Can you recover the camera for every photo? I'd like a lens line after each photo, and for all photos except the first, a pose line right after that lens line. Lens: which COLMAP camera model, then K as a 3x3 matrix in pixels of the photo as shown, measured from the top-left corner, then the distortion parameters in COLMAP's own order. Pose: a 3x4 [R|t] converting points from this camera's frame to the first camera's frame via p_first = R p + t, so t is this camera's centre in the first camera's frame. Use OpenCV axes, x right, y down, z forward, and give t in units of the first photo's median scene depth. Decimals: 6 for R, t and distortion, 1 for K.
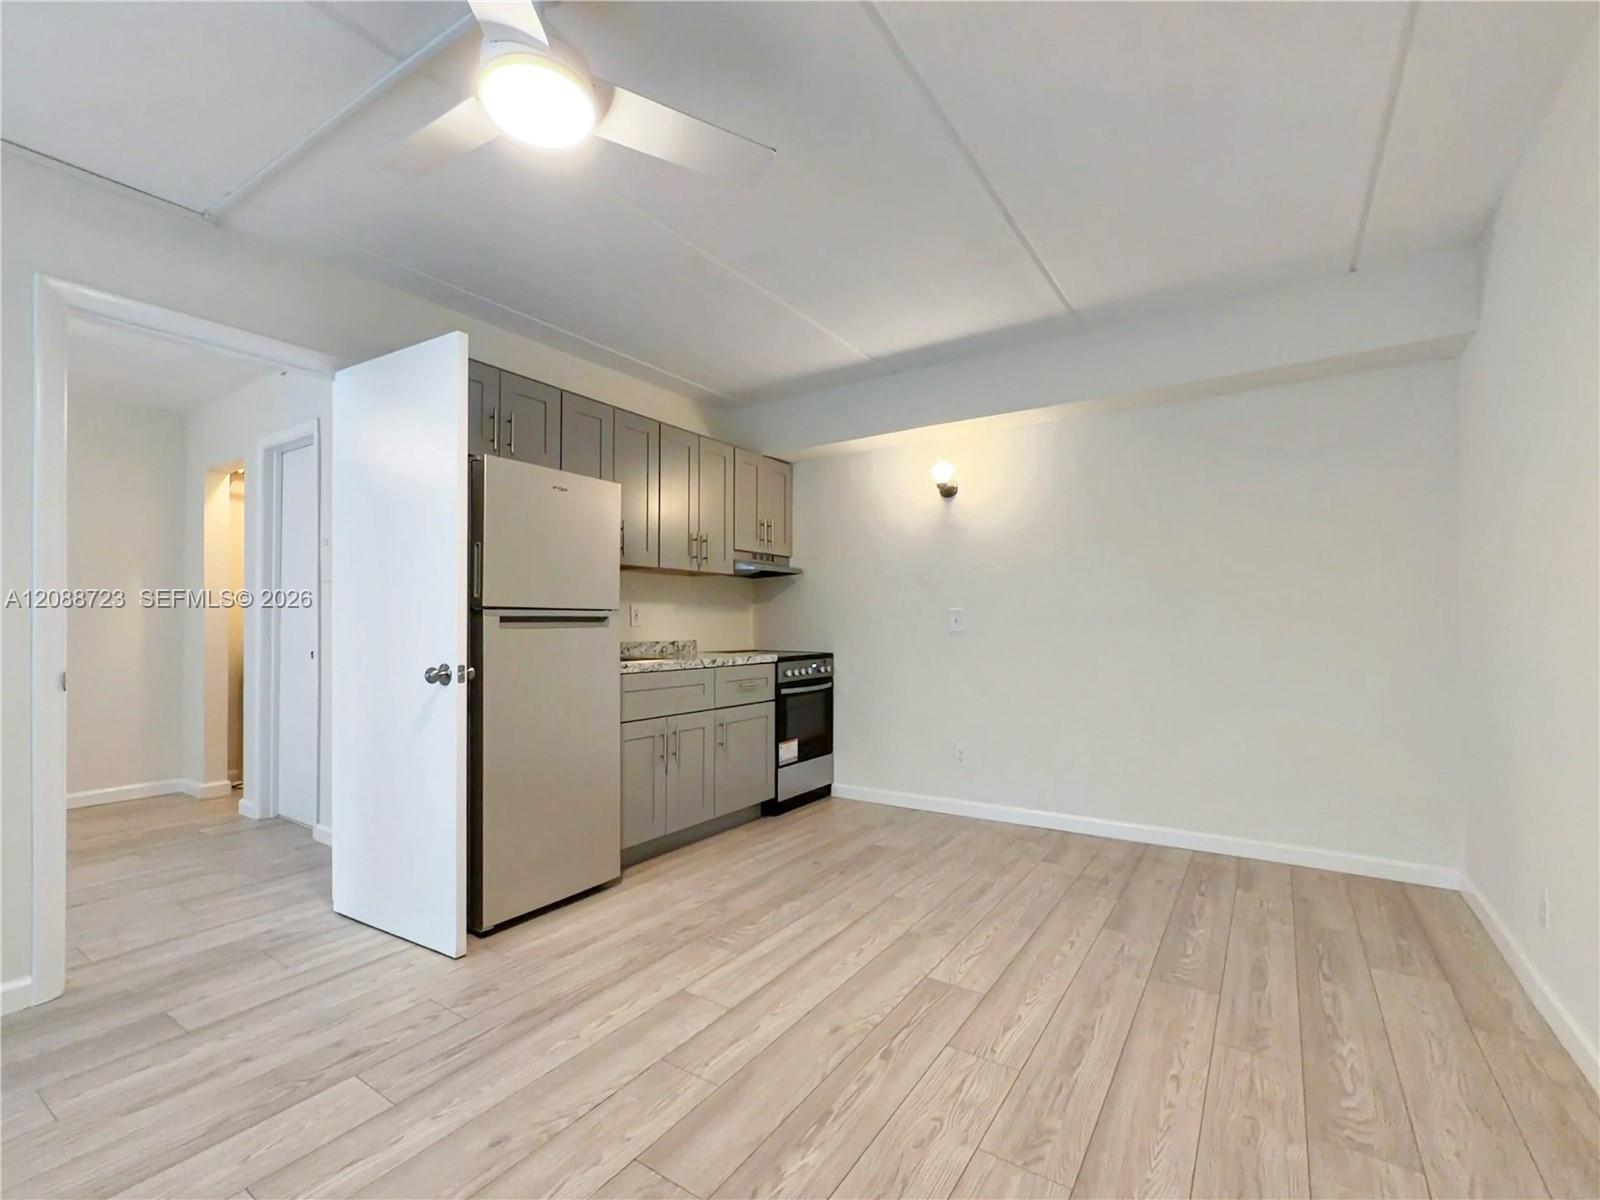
lens RADIAL K [[707.3, 0, 805.4], [0, 707.3, 607.0], [0, 0, 1]] dist [0.002404, 0.000106]
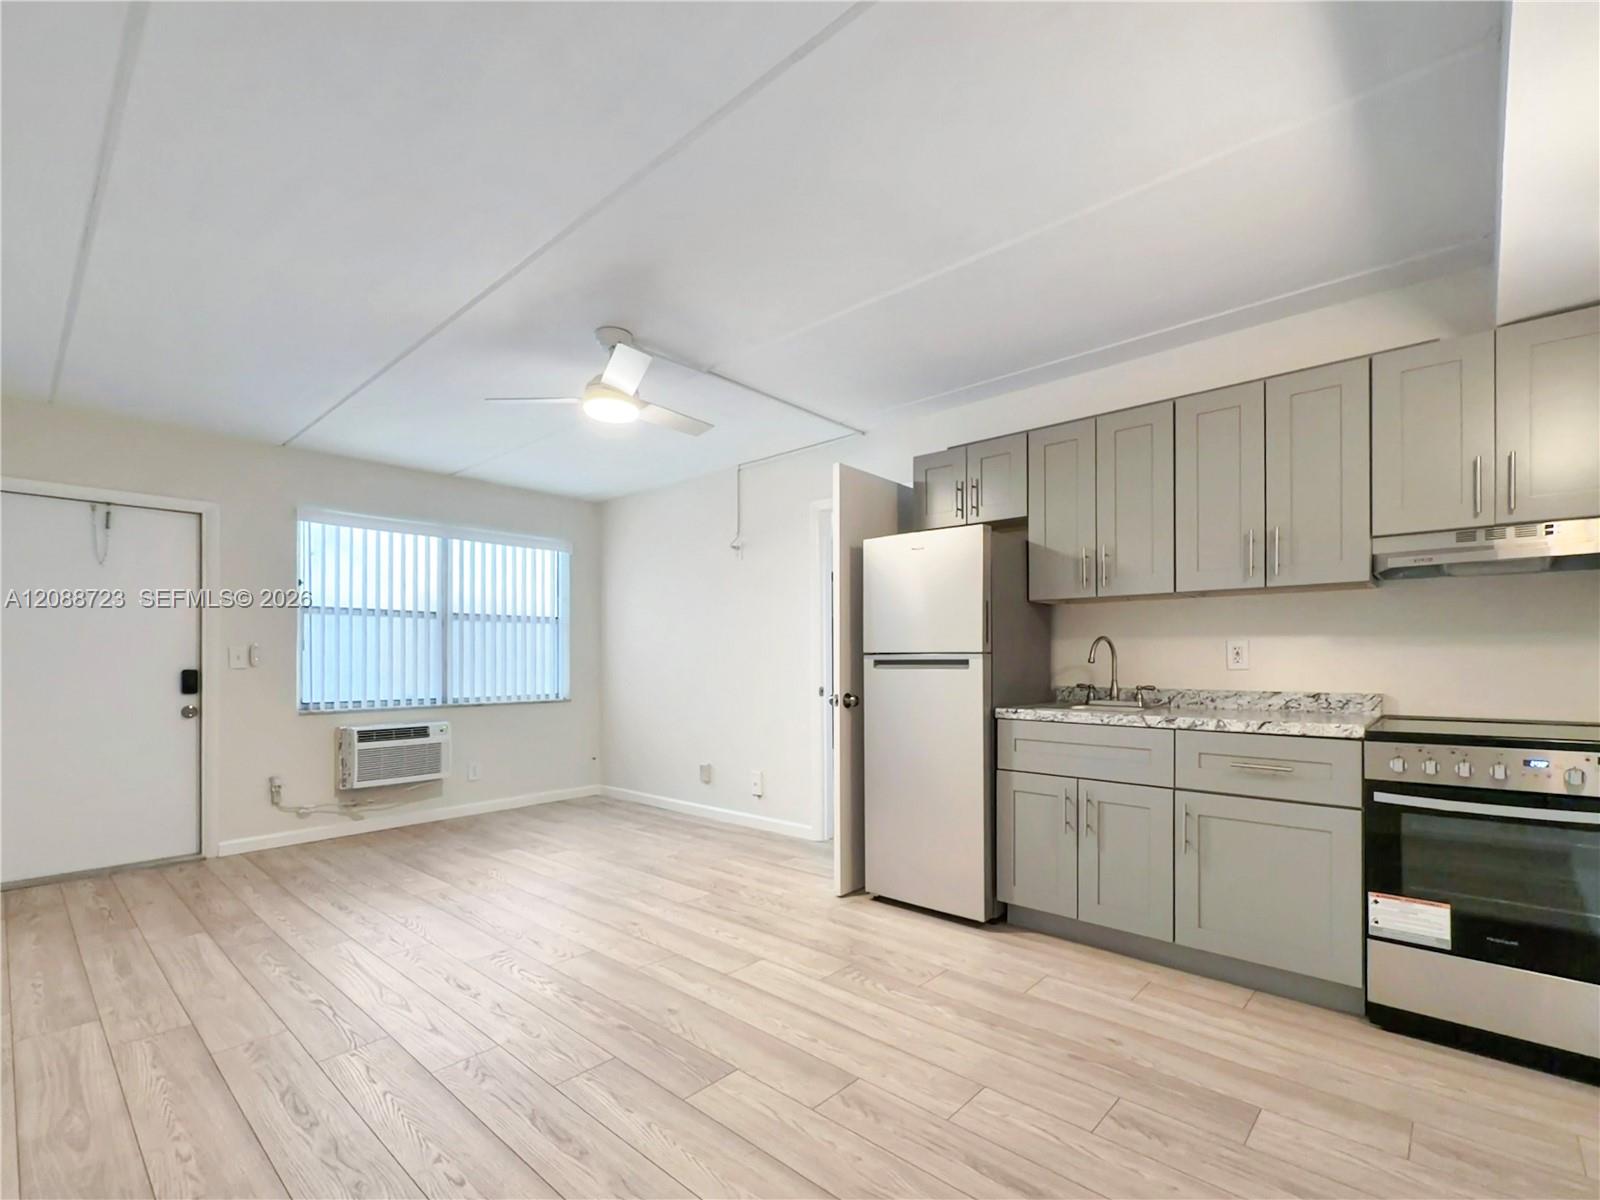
lens RADIAL K [[737.5, 0, 800.4], [0, 737.5, 655.5], [0, 0, 1]] dist [0.000932, -0.000292]
pose [[-0.153454, -0.005416, -0.988141, 0.739659], [0.025883, 0.999620, -0.009498, 0.010965], [0.987817, -0.027033, -0.153255, 0.849497]]
